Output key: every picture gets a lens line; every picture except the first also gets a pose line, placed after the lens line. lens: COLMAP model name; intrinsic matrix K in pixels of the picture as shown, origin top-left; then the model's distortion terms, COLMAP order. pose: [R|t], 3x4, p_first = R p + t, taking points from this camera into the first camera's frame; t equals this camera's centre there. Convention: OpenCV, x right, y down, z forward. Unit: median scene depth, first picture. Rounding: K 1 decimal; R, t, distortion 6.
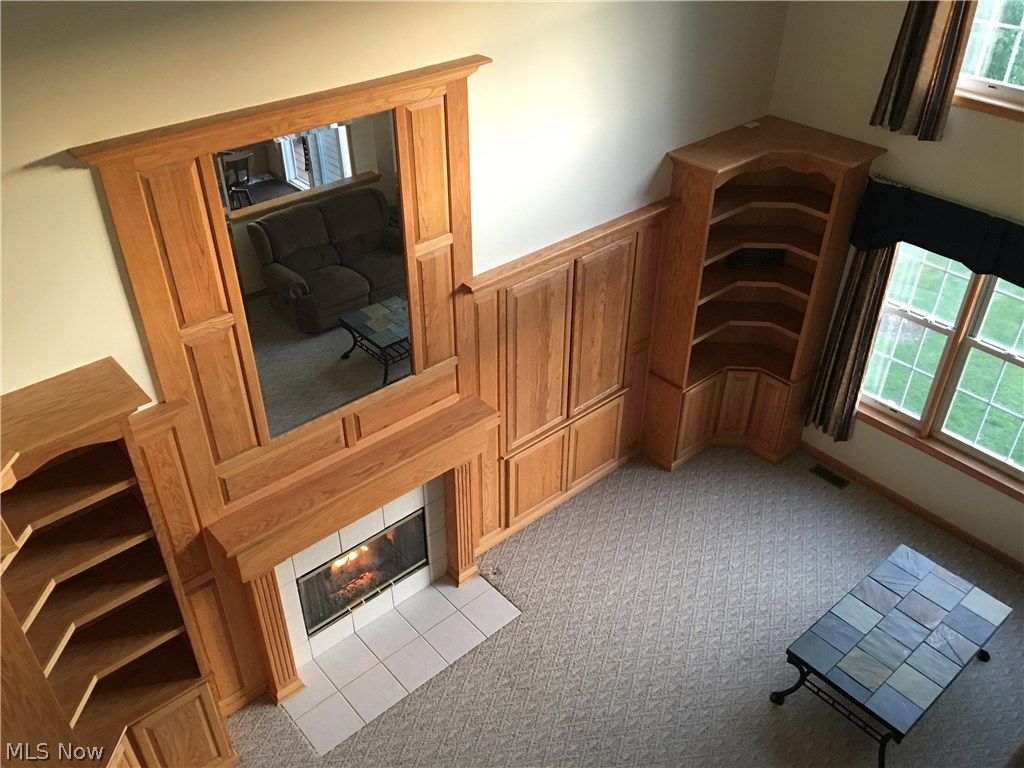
lens RADIAL K [[862.2, 0, 509.3], [0, 862.2, 381.6], [0, 0, 1]] dist [0.077587, -0.129387]
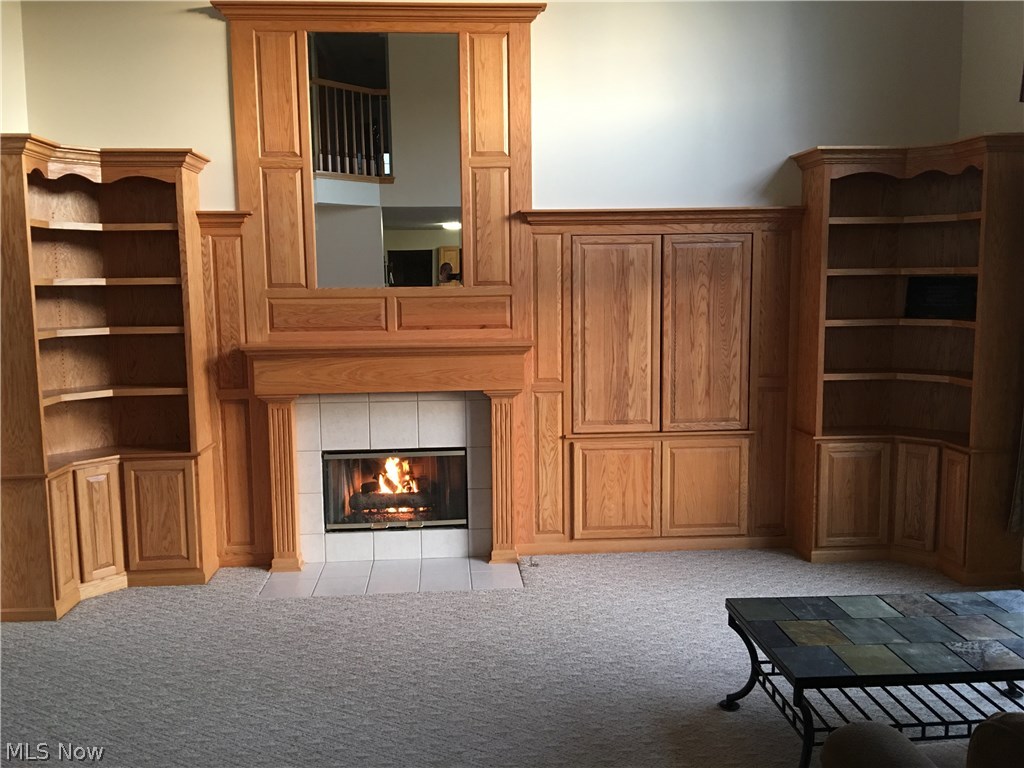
lens RADIAL K [[862.2, 0, 505.6], [0, 862.2, 382.0], [0, 0, 1]] dist [0.077587, -0.129387]
pose [[0.796202, 0.058125, -0.602233, 0.544987], [-0.339514, 0.866808, -0.365204, 0.434762], [0.500793, 0.495243, 0.709888, 0.274885]]
